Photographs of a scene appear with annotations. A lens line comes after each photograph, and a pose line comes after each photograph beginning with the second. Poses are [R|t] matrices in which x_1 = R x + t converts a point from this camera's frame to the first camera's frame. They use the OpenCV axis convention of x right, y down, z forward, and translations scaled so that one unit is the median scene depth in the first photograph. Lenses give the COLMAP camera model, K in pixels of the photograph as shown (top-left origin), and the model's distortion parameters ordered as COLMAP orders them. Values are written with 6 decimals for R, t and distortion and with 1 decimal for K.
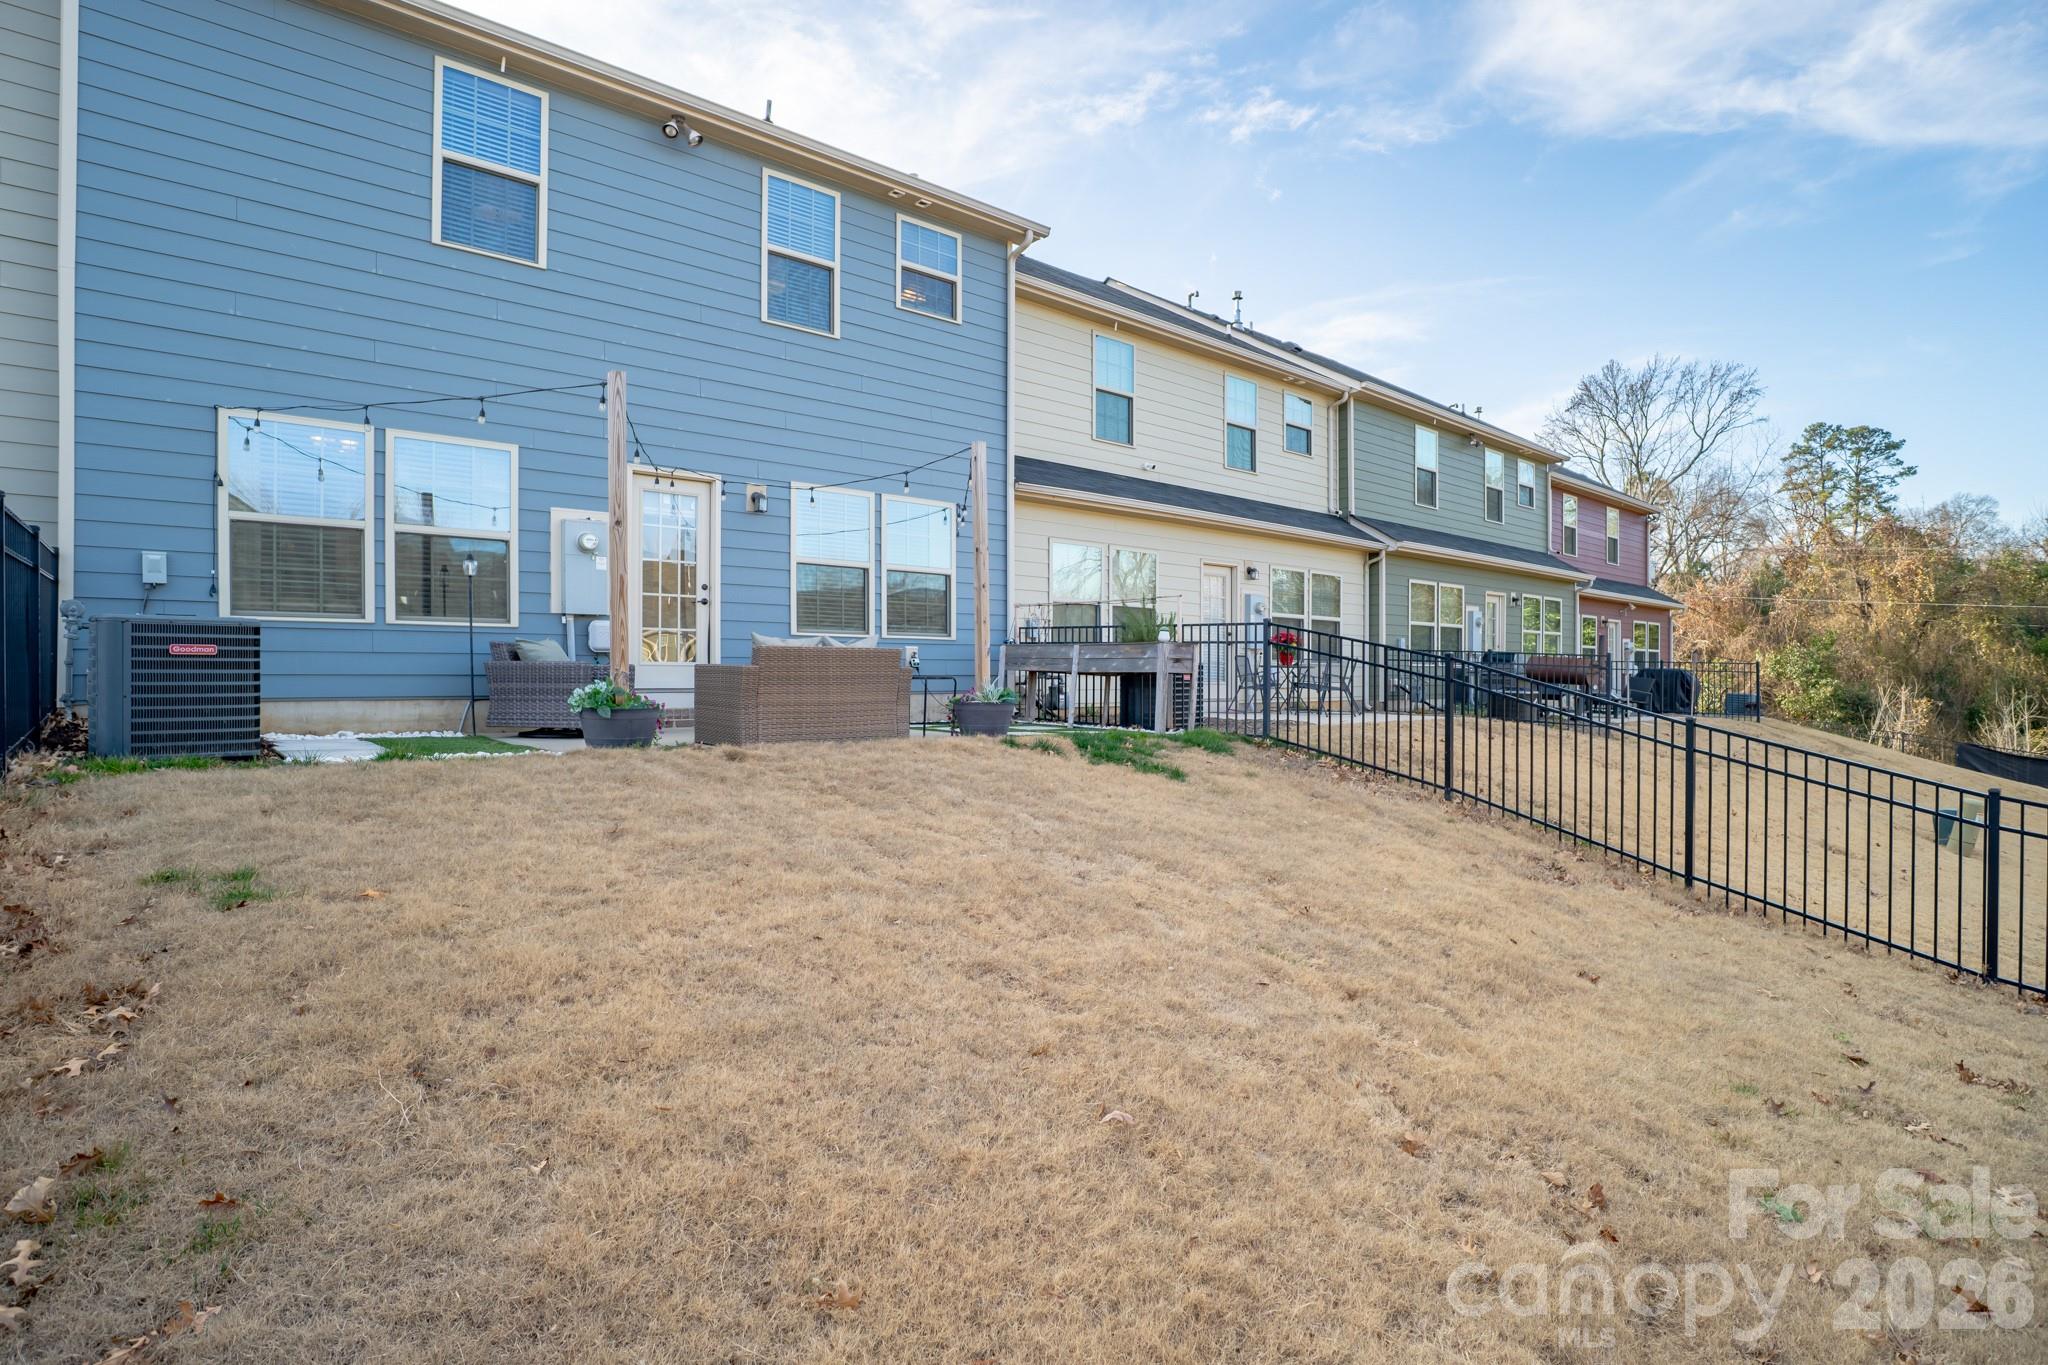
lens RADIAL K [[1054.3, 0, 1029.6], [0, 1054.3, 671.6], [0, 0, 1]] dist [-0.001659, -0.000502]
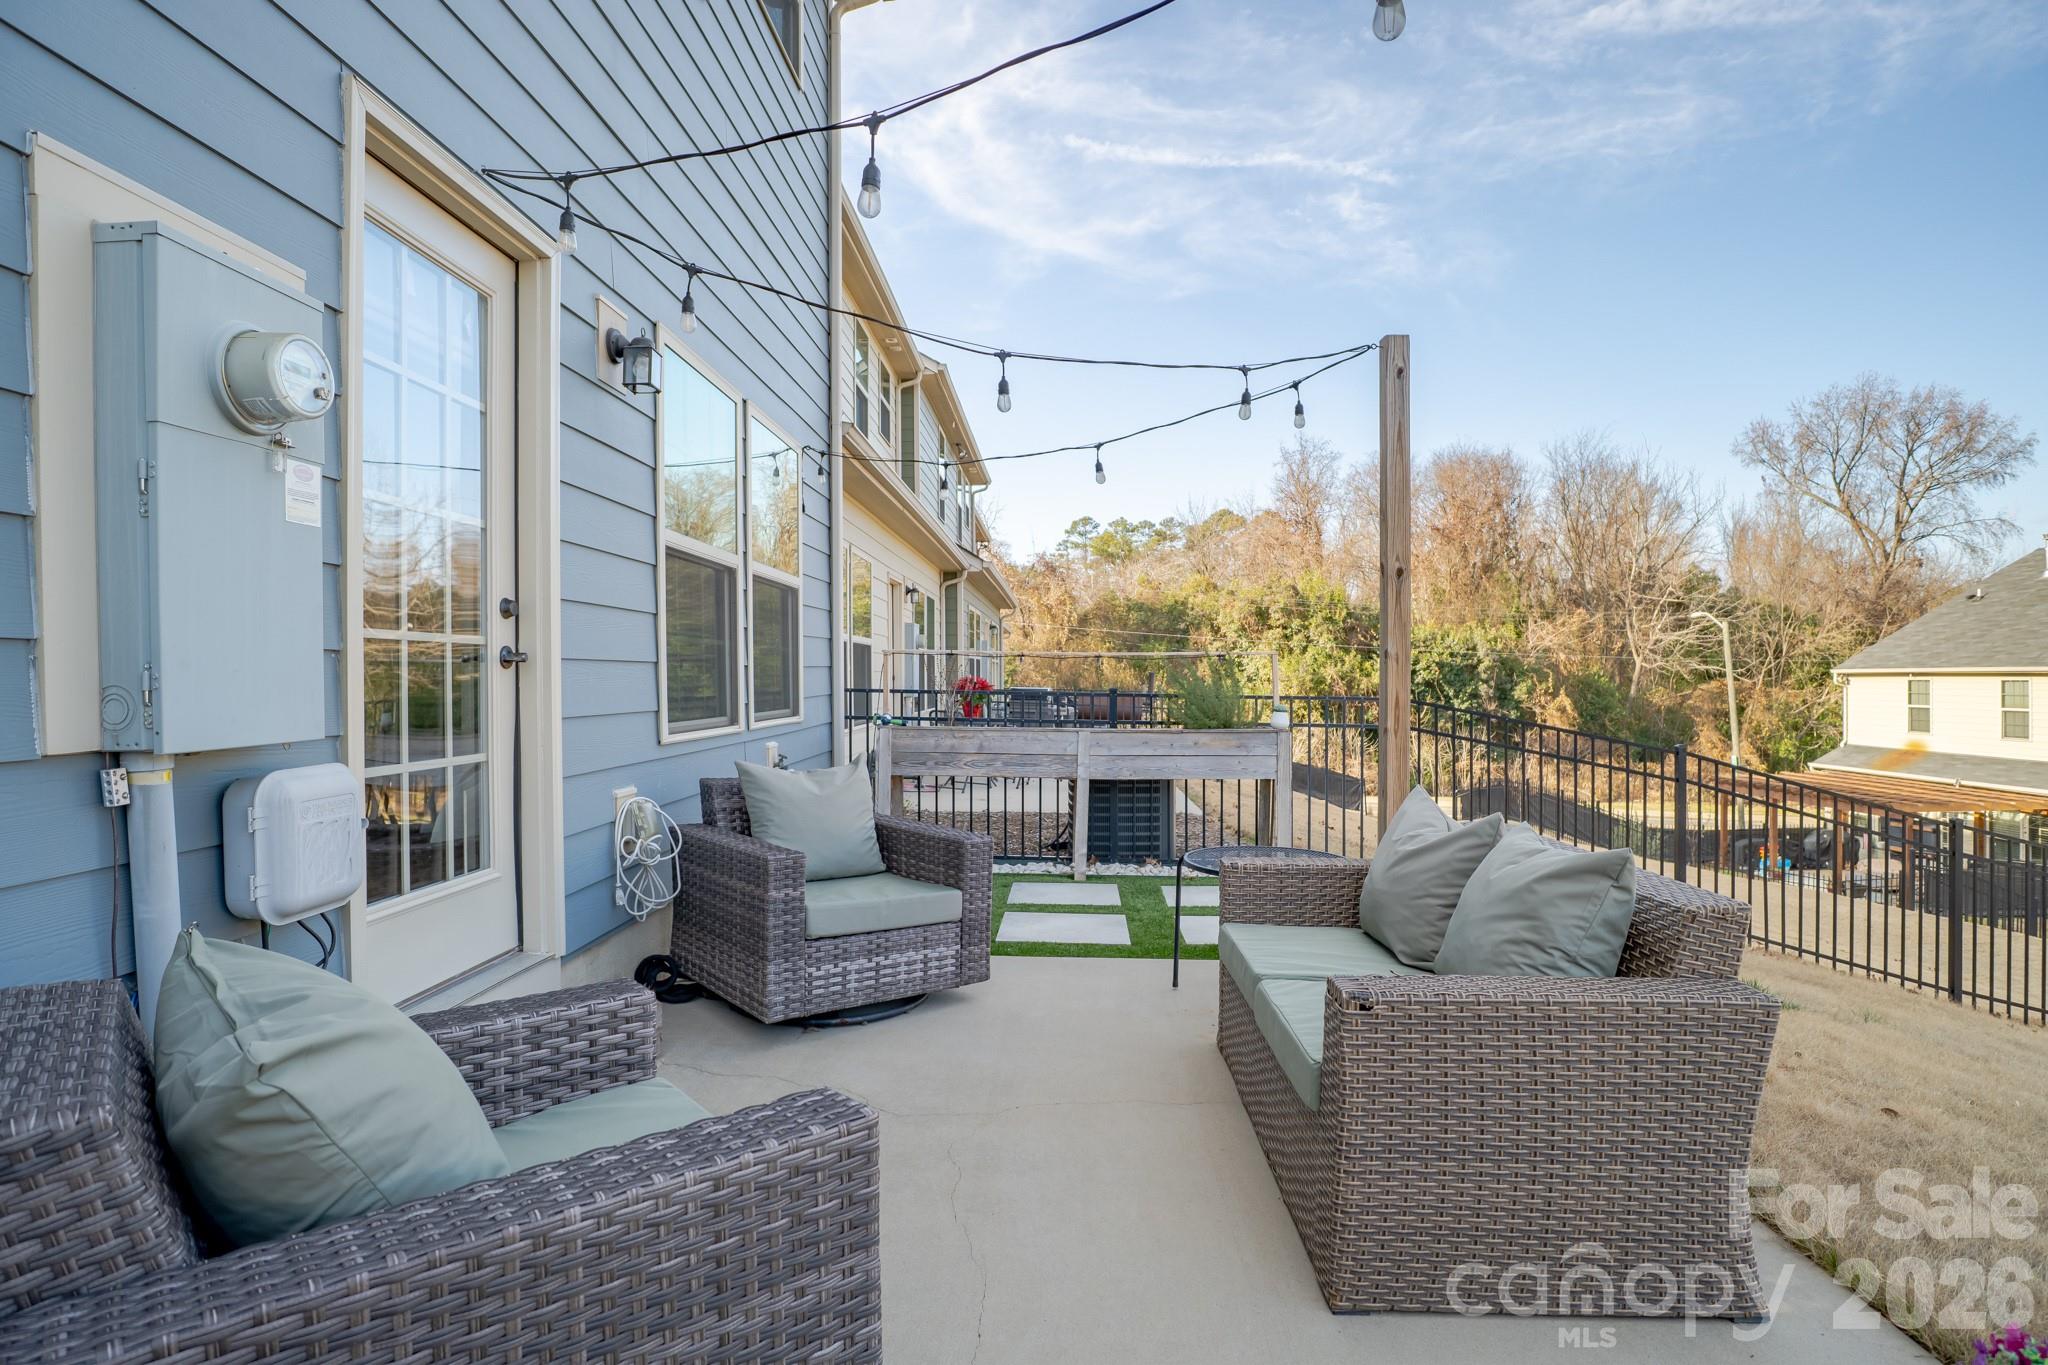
lens RADIAL K [[1146.7, 0, 1021.3], [0, 1146.7, 681.5], [0, 0, 1]] dist [0.170365, -0.000114]
pose [[0.678429, -0.009848, 0.734600, -0.446046], [0.007461, 0.999951, 0.006516, -0.059719], [-0.734628, 0.001060, 0.678469, 0.660496]]
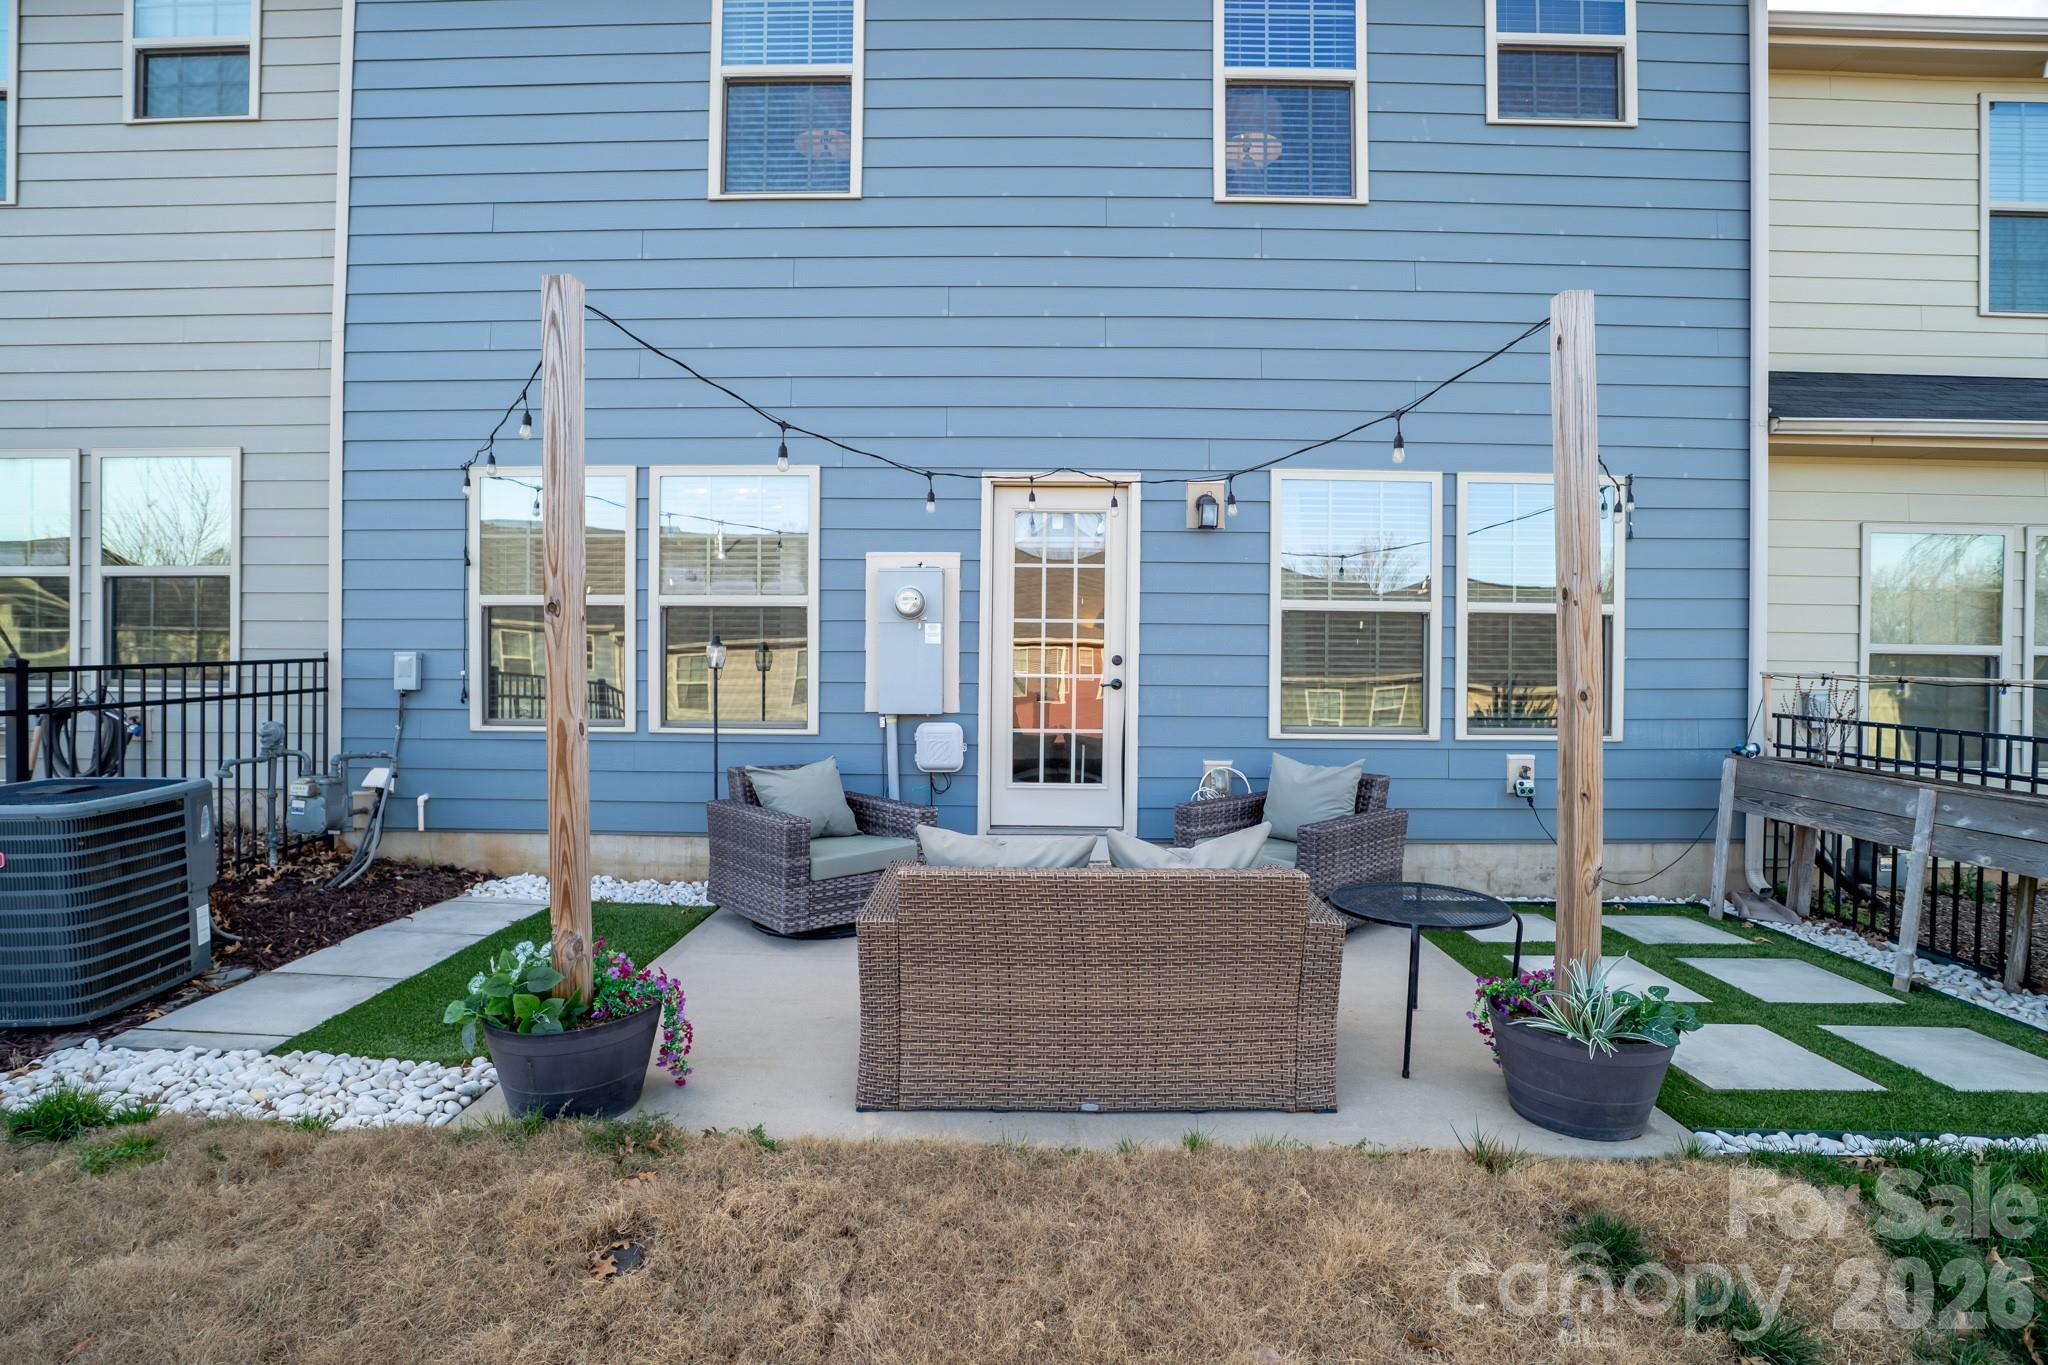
lens RADIAL K [[1003.5, 0, 1029.6], [0, 1003.5, 674.1], [0, 0, 1]] dist [-0.052049, 0.012447]
pose [[0.751653, 0.012624, -0.659438, 0.034134], [-0.007640, 0.999916, 0.010434, -0.076604], [0.659514, -0.002805, 0.751687, 0.524449]]
